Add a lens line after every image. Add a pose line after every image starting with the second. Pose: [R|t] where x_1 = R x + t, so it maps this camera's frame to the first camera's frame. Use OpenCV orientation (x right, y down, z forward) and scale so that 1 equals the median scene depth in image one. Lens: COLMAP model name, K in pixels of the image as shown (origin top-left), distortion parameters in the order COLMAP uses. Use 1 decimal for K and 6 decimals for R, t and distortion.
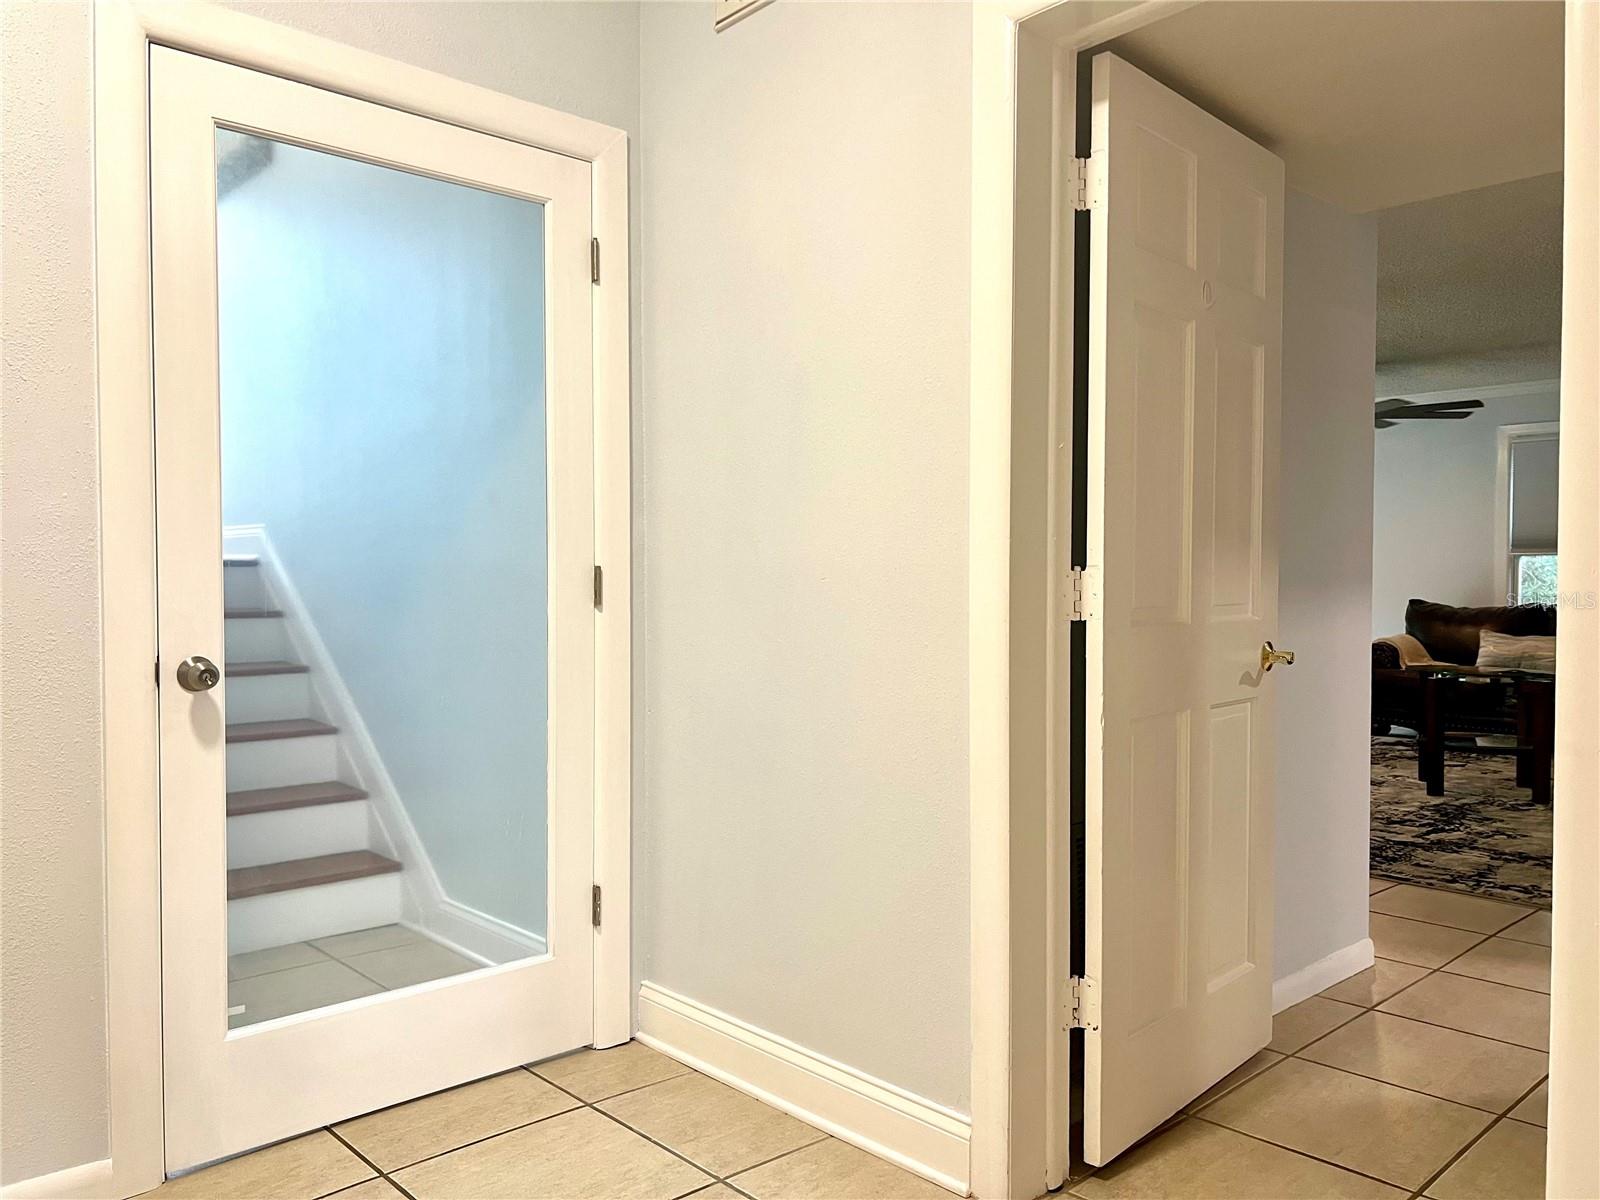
lens RADIAL K [[1205.9, 0, 800.4], [0, 1205.9, 598.5], [0, 0, 1]] dist [0.002952, -0.000007]
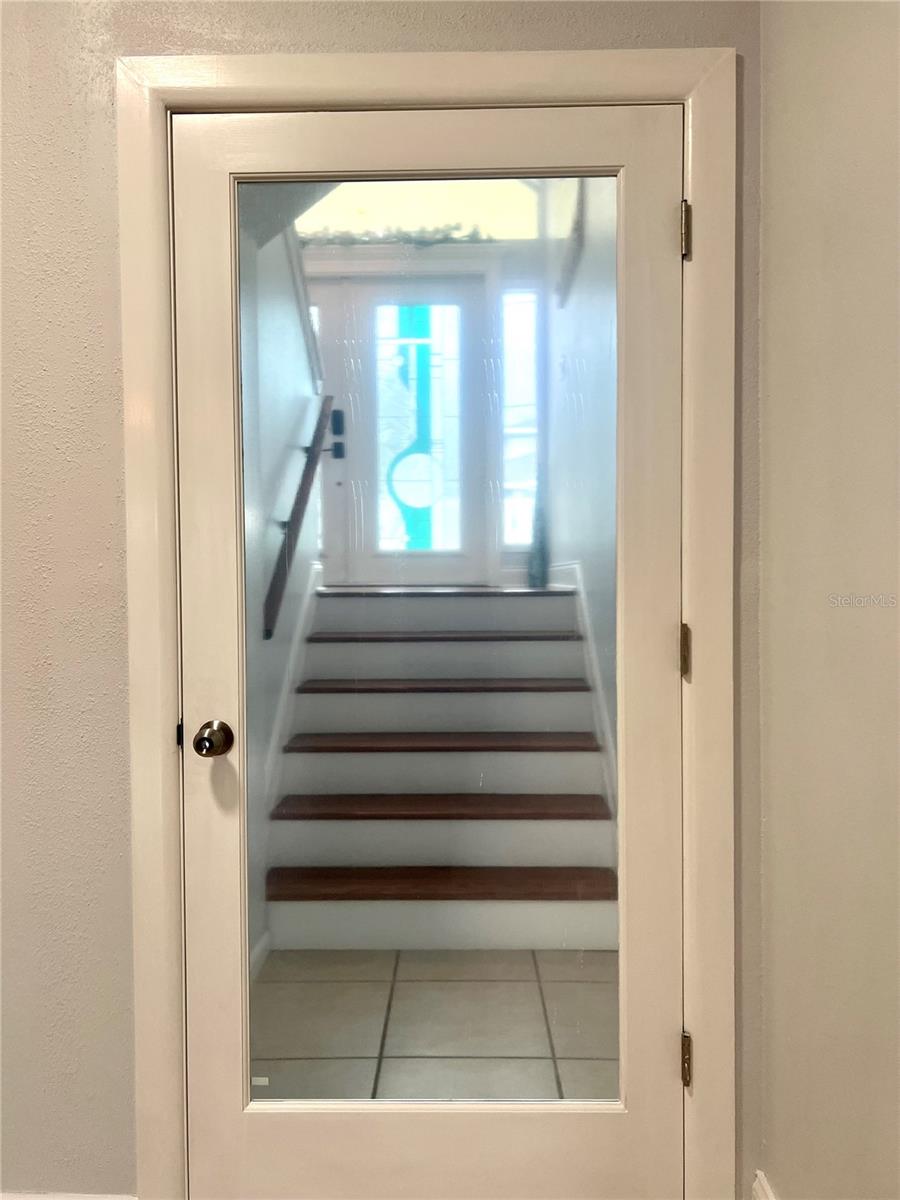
lens RADIAL K [[904.4, 0, 450.9], [0, 904.4, 604.6], [0, 0, 1]] dist [0.002952, -0.000007]
pose [[0.725476, 0.010149, -0.688173, 0.125043], [-0.005481, 0.999945, 0.008968, -0.045221], [0.688226, -0.002734, 0.725491, 0.486174]]
